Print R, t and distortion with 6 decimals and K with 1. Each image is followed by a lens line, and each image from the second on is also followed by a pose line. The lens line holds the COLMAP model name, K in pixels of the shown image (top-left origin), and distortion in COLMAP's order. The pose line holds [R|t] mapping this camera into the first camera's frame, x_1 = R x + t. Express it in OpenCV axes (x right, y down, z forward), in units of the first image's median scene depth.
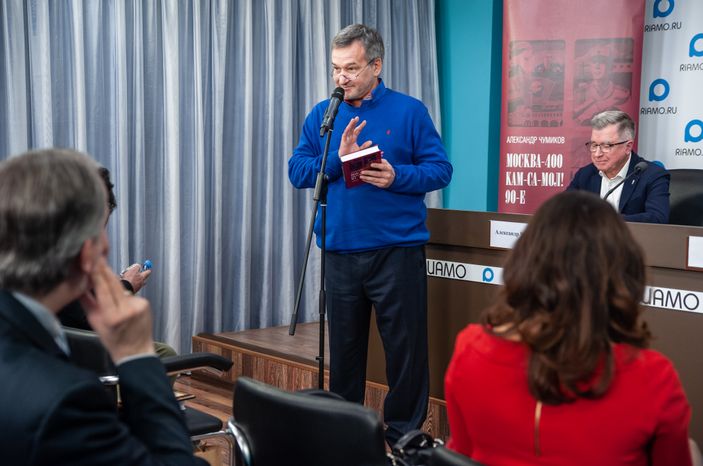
lens RADIAL K [[1014.6, 0, 361.2], [0, 1014.6, 259.5], [0, 0, 1]] dist [0.111188, 0.000000]
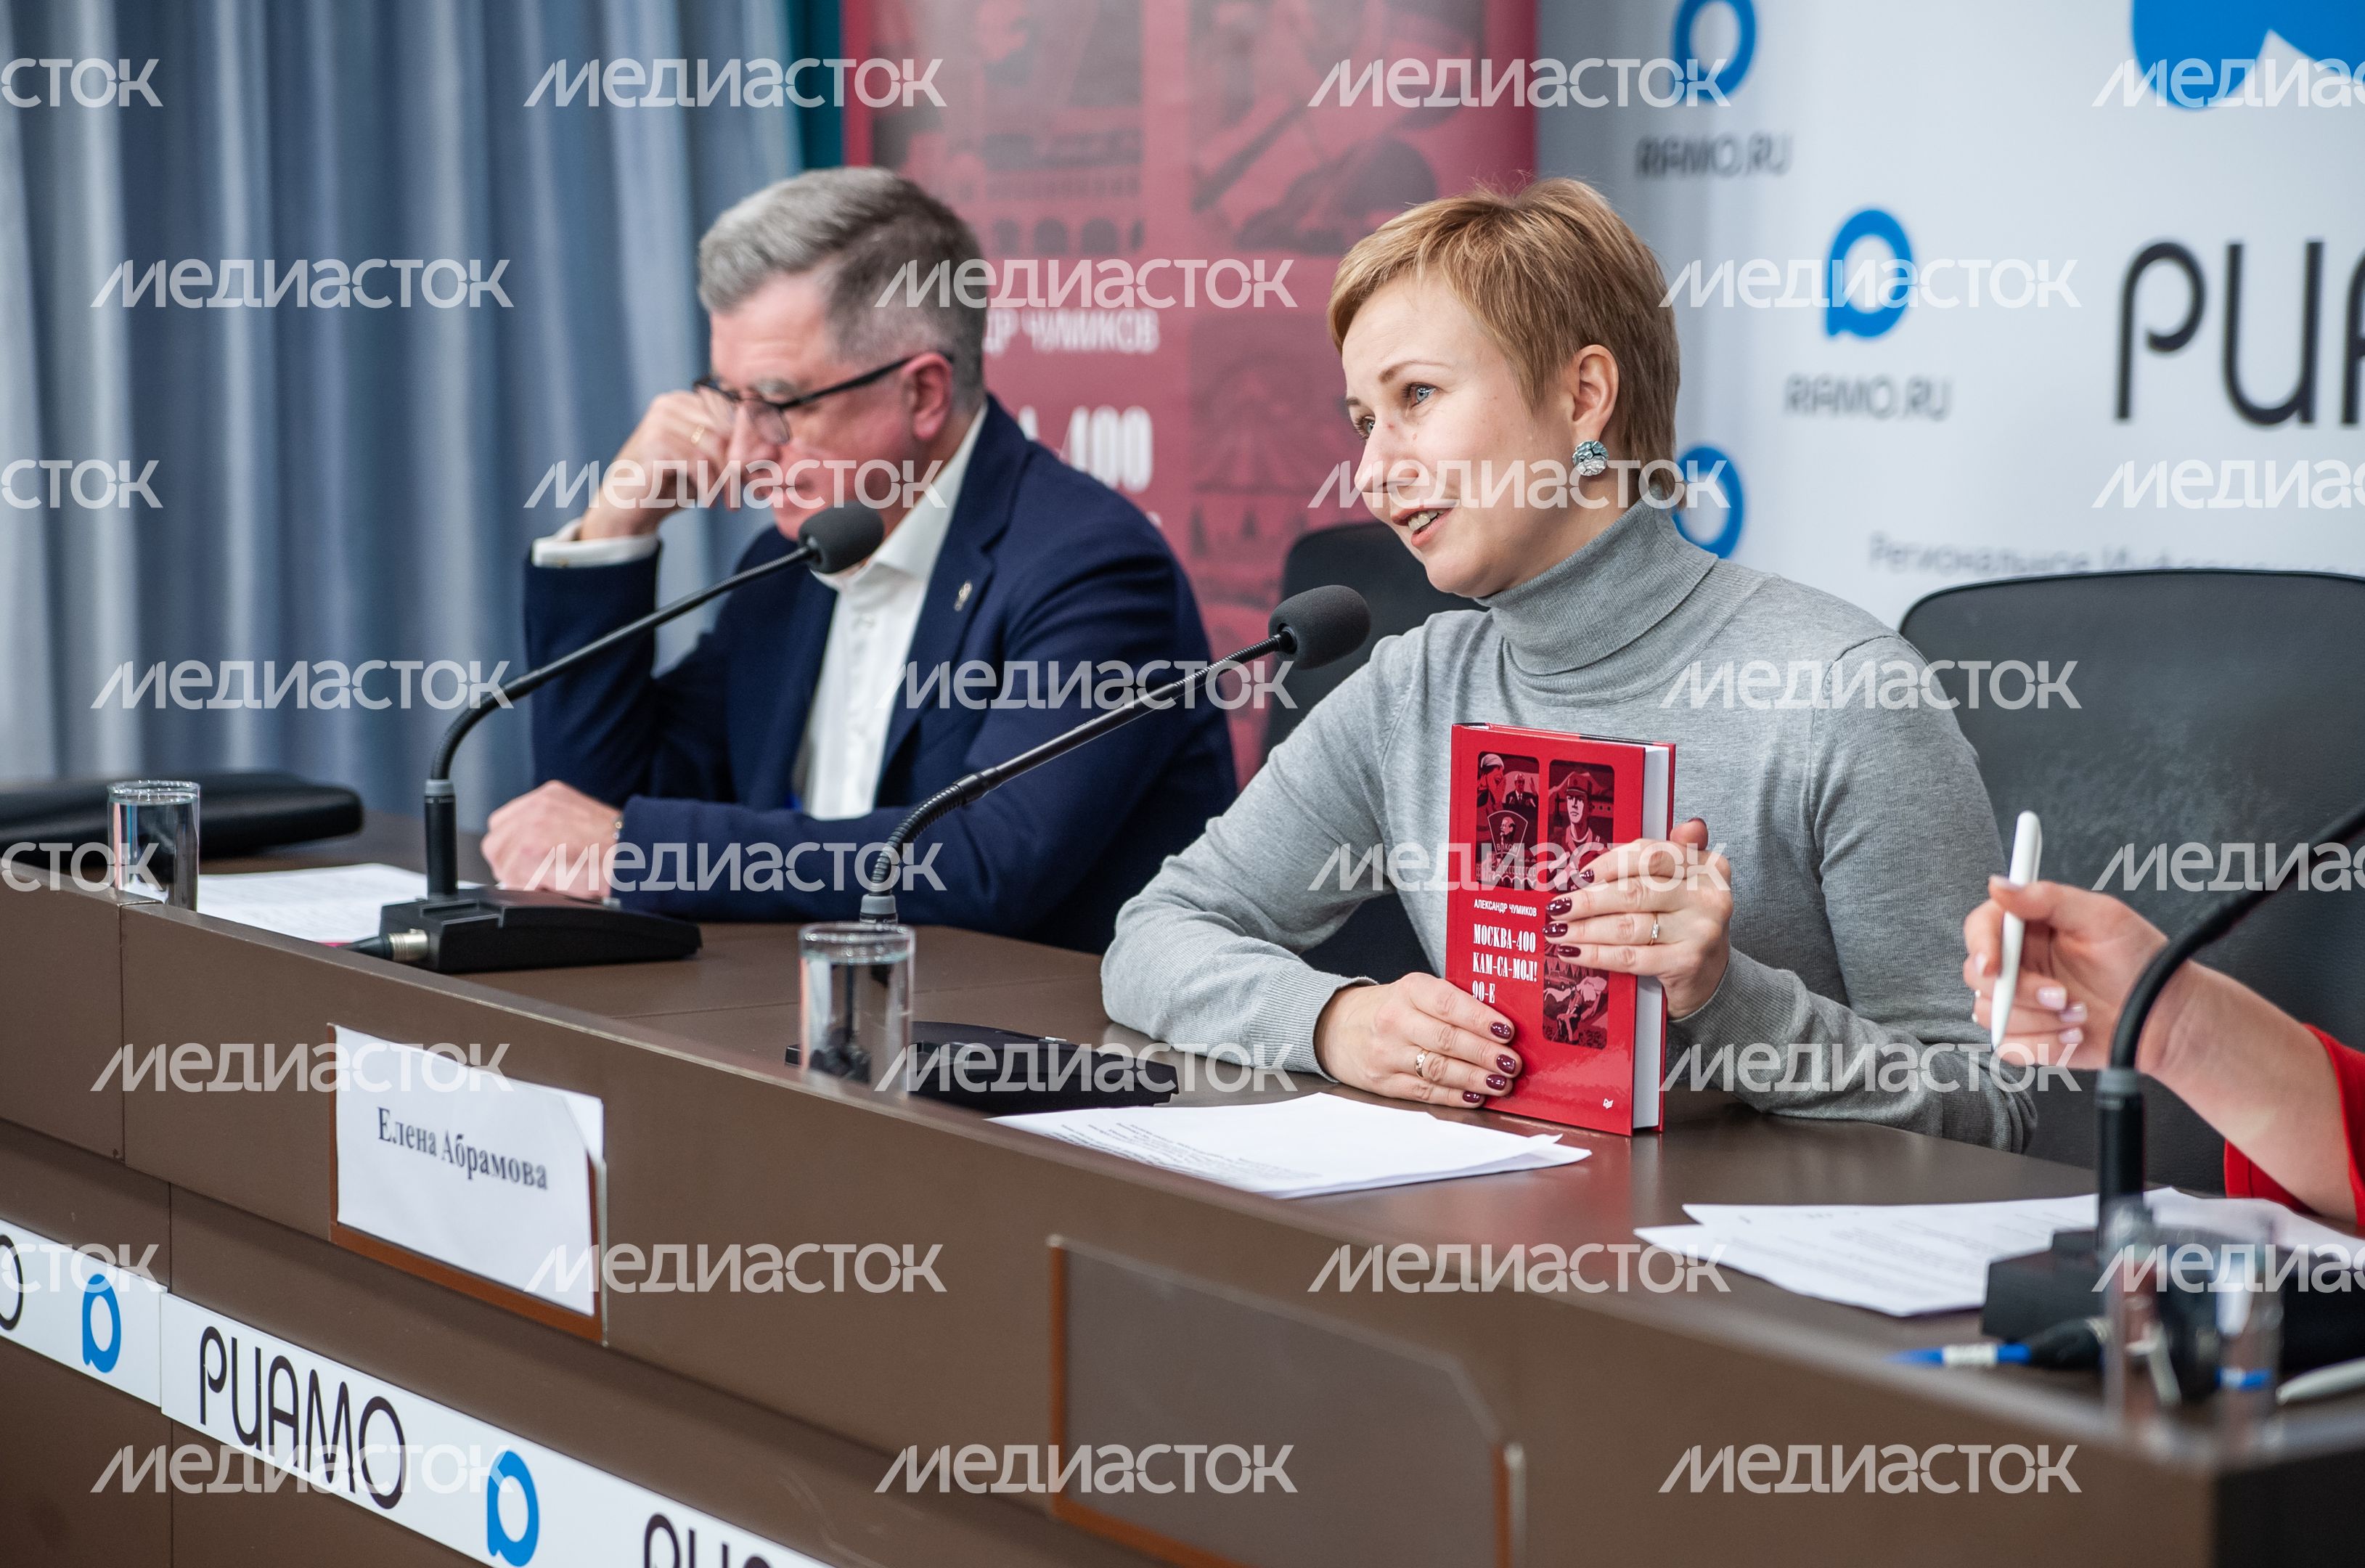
lens RADIAL K [[4889.4, 0, 1176.7], [0, 4889.4, 793.2], [0, 0, 1]] dist [0.368254, 0.000000]
pose [[0.988901, 0.007371, -0.148395, 0.334531], [-0.008438, 0.999943, -0.006560, -0.032587], [0.148338, 0.007739, 0.988906, 0.169943]]
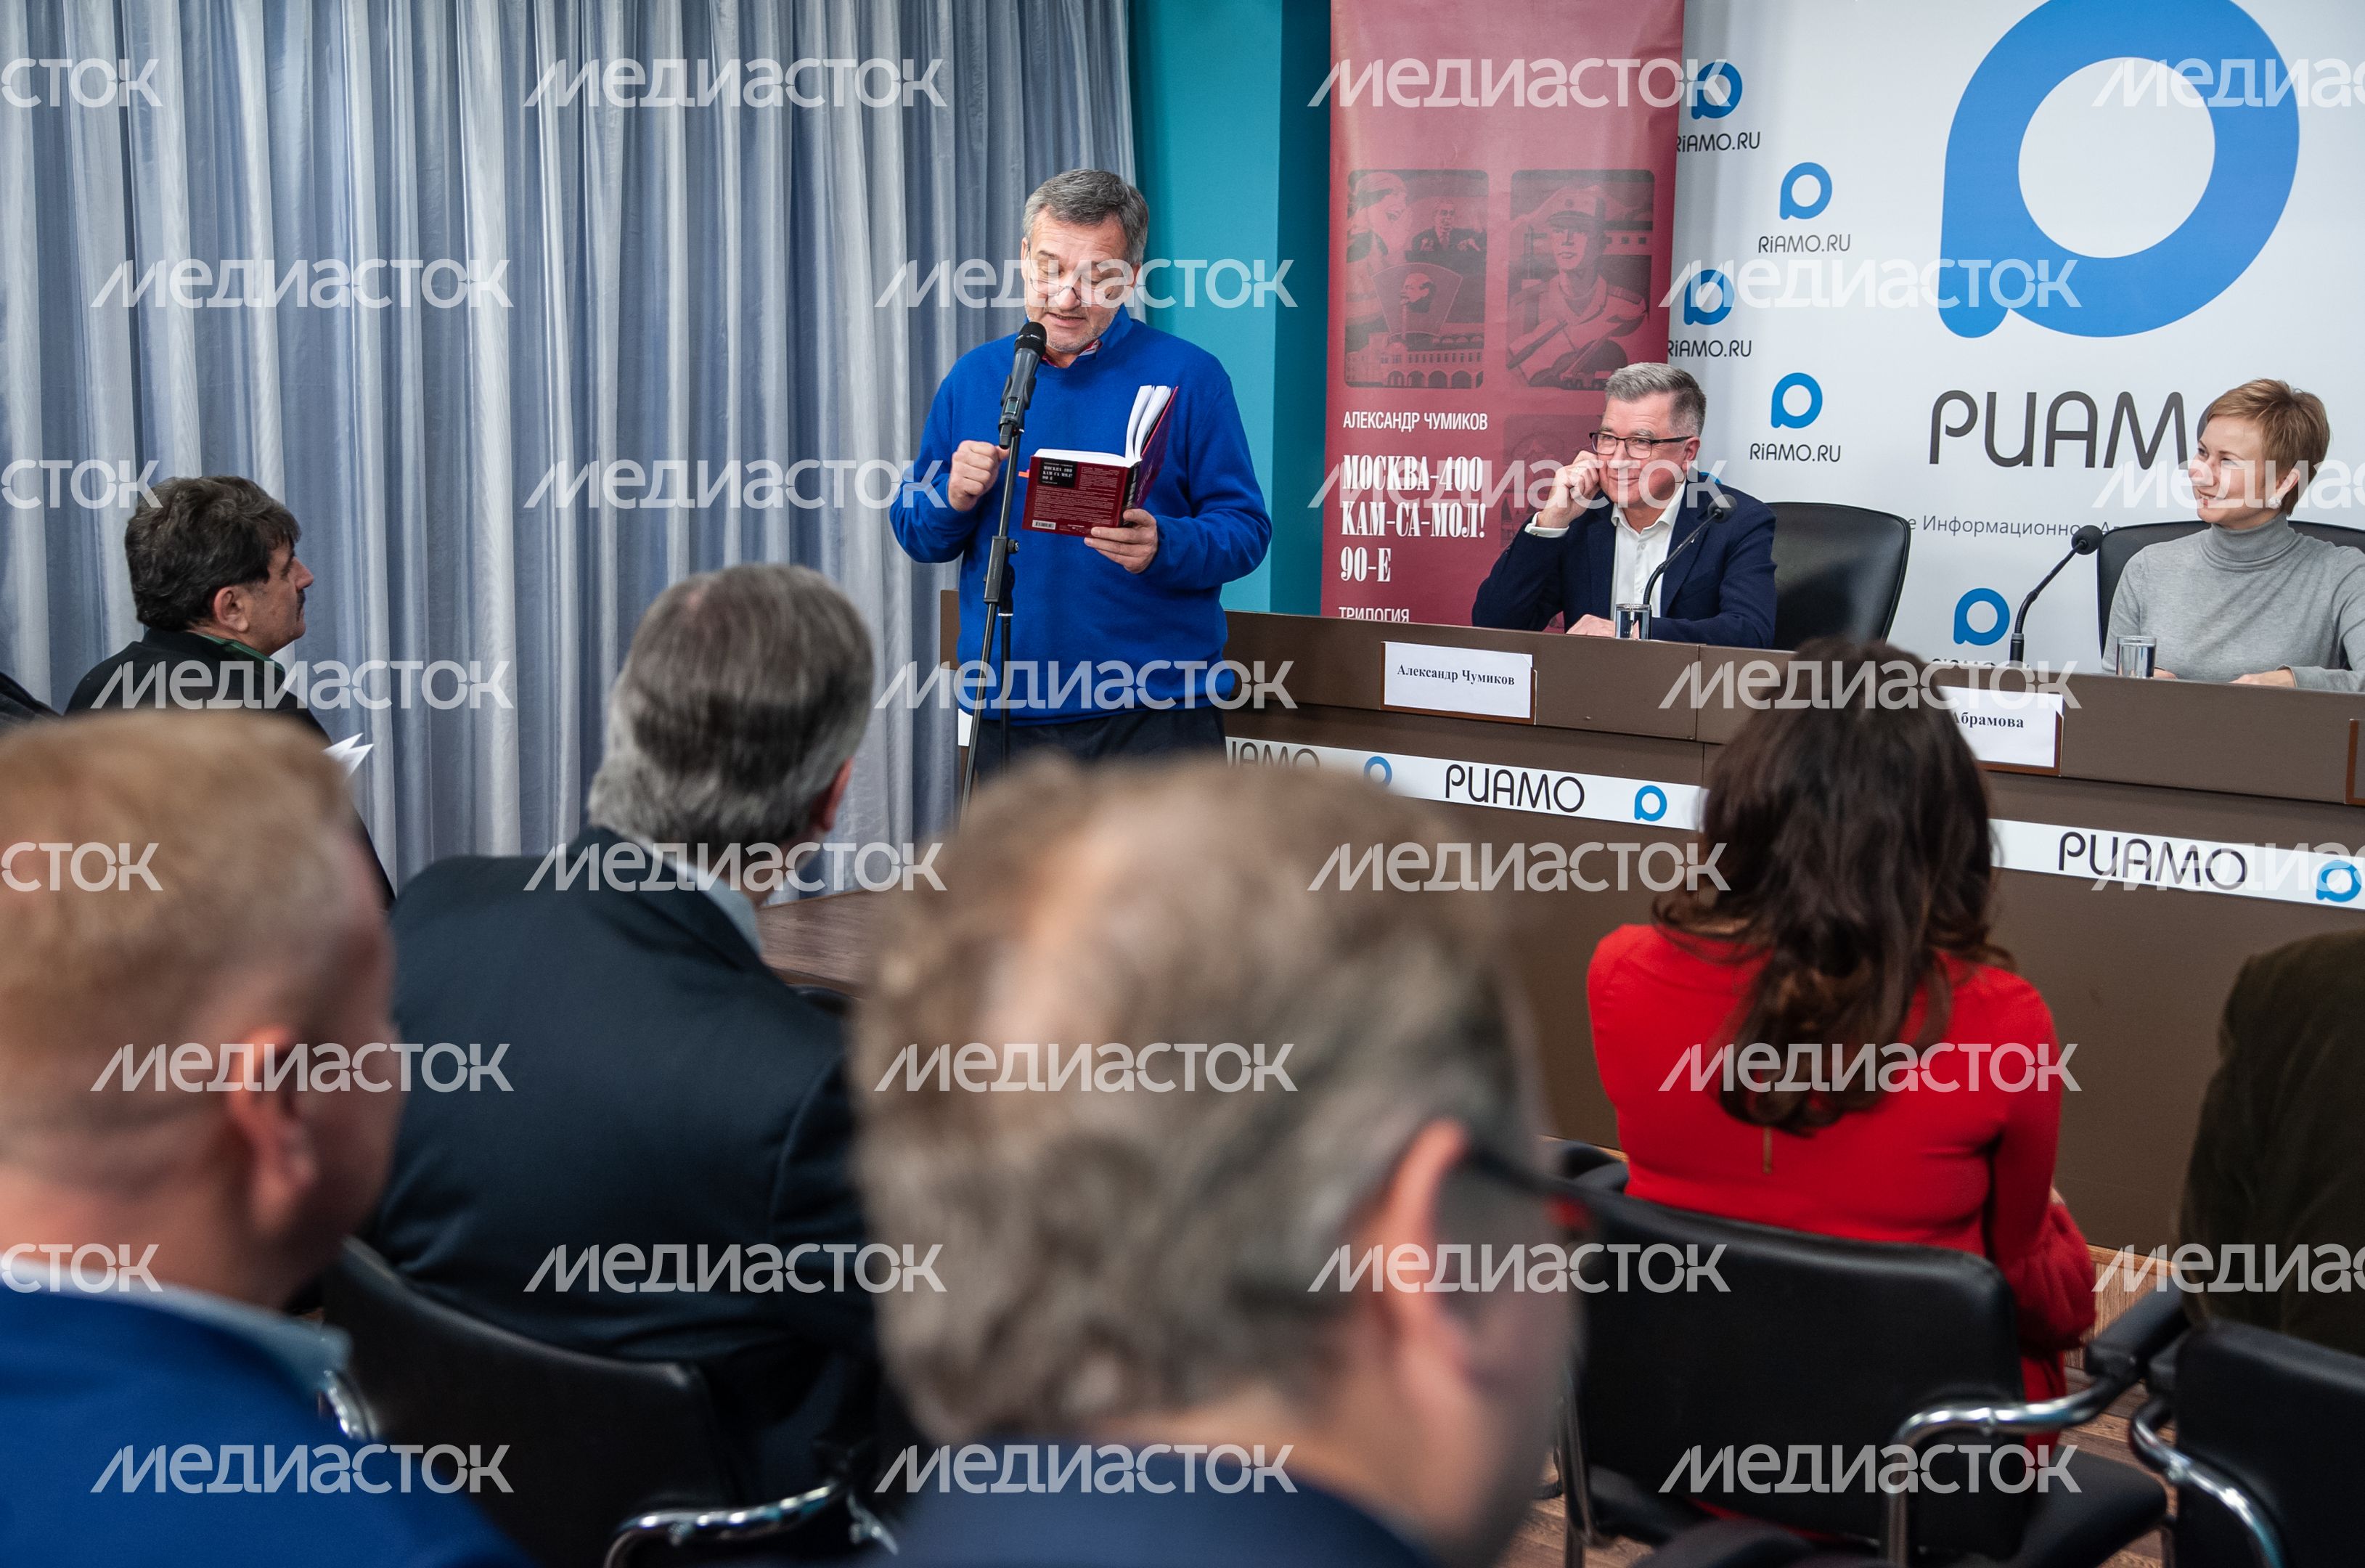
lens RADIAL K [[2925.3, 0, 1135.9], [0, 2925.3, 827.3], [0, 0, 1]] dist [0.002588, 0.000000]
pose [[0.990059, -0.022491, 0.138841, -0.100379], [0.016333, 0.998839, 0.045328, -0.013142], [-0.139699, -0.042610, 0.989277, -0.118679]]
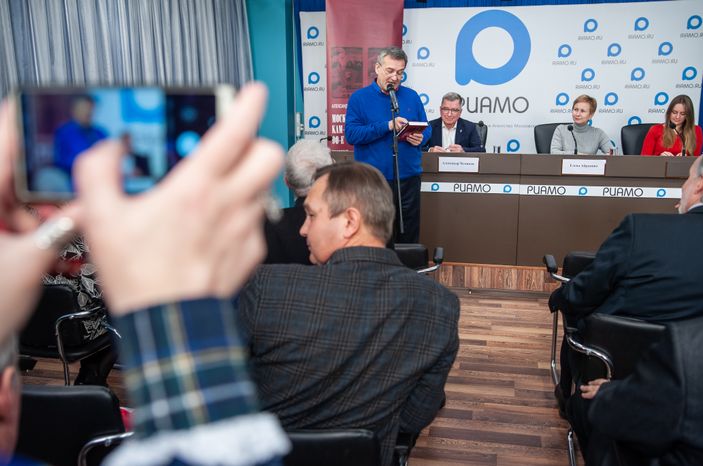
lens RADIAL K [[675.3, 0, 345.4], [0, 675.3, 232.8], [0, 0, 1]] dist [-0.041570, 0.000000]
pose [[0.821383, -0.130524, 0.555242, -0.495618], [0.077775, 0.990002, 0.117671, -0.041913], [-0.565049, -0.053469, 0.823323, 0.069736]]
